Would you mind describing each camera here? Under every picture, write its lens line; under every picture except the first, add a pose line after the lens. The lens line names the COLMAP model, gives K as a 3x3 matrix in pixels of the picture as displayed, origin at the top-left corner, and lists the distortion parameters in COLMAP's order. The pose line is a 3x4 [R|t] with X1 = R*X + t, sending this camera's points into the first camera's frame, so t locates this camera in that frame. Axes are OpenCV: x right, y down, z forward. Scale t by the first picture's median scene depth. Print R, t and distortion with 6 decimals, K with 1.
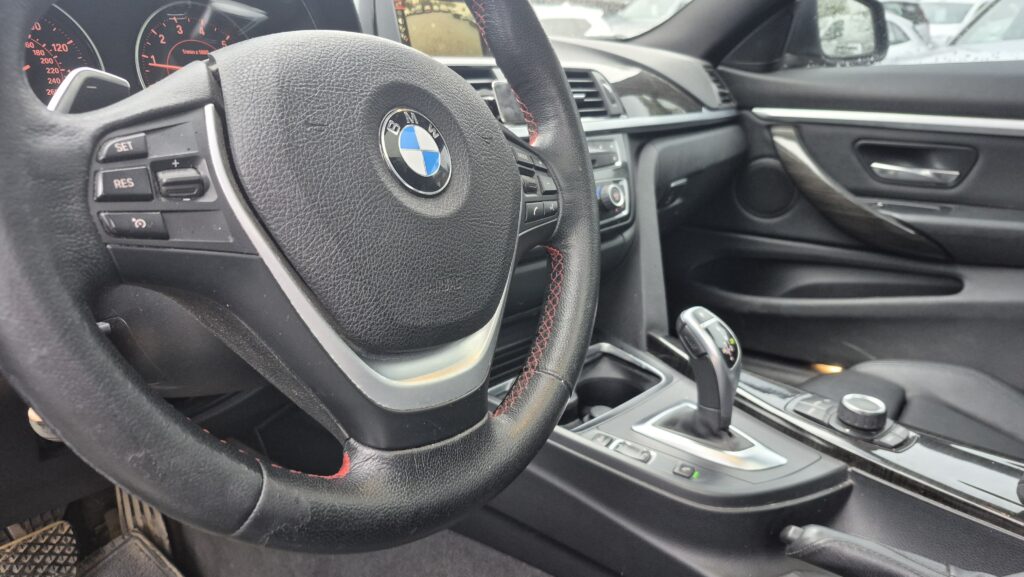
lens RADIAL K [[708.8, 0, 499.4], [0, 708.8, 305.4], [0, 0, 1]] dist [0.060549, -0.064830]
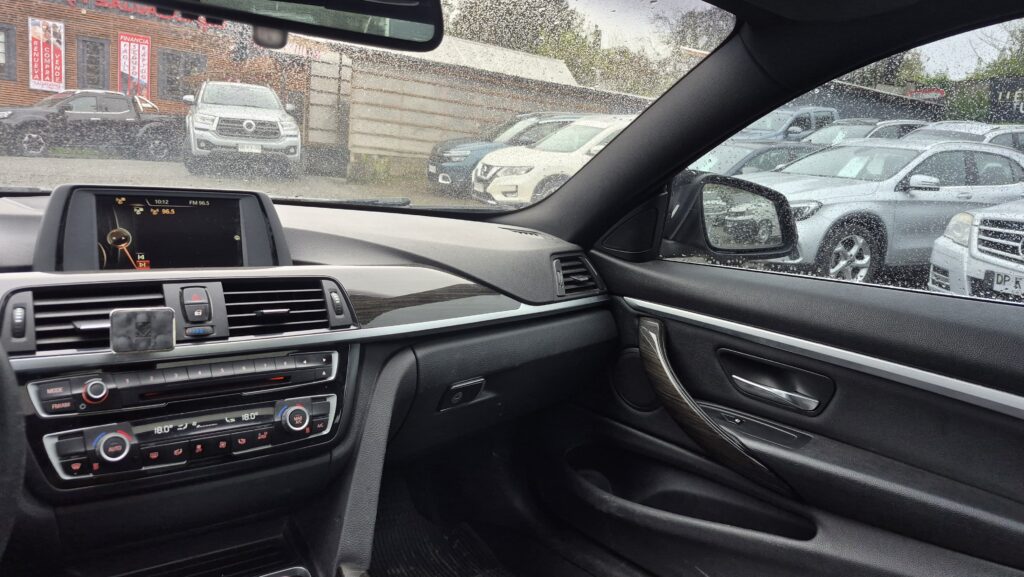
lens RADIAL K [[708.8, 0, 501.4], [0, 708.8, 280.7], [0, 0, 1]] dist [0.060549, -0.064830]
pose [[0.982239, 0.101031, -0.158110, 0.525123], [-0.123404, 0.982608, -0.138752, -0.221152], [0.141342, 0.155799, 0.977624, 0.079008]]
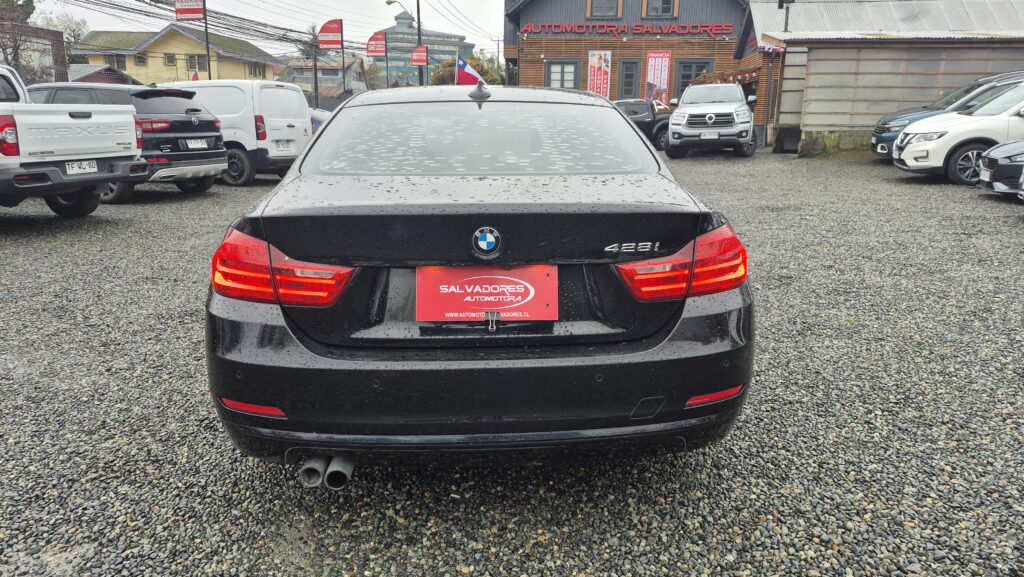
lens RADIAL K [[708.8, 0, 520.8], [0, 708.8, 283.0], [0, 0, 1]] dist [0.060549, -0.064830]
pose [[0.646435, 0.160090, -0.745984, 4.385092], [-0.227055, 0.973805, 0.012226, 0.448106], [0.728401, 0.161476, 0.665851, -2.412897]]
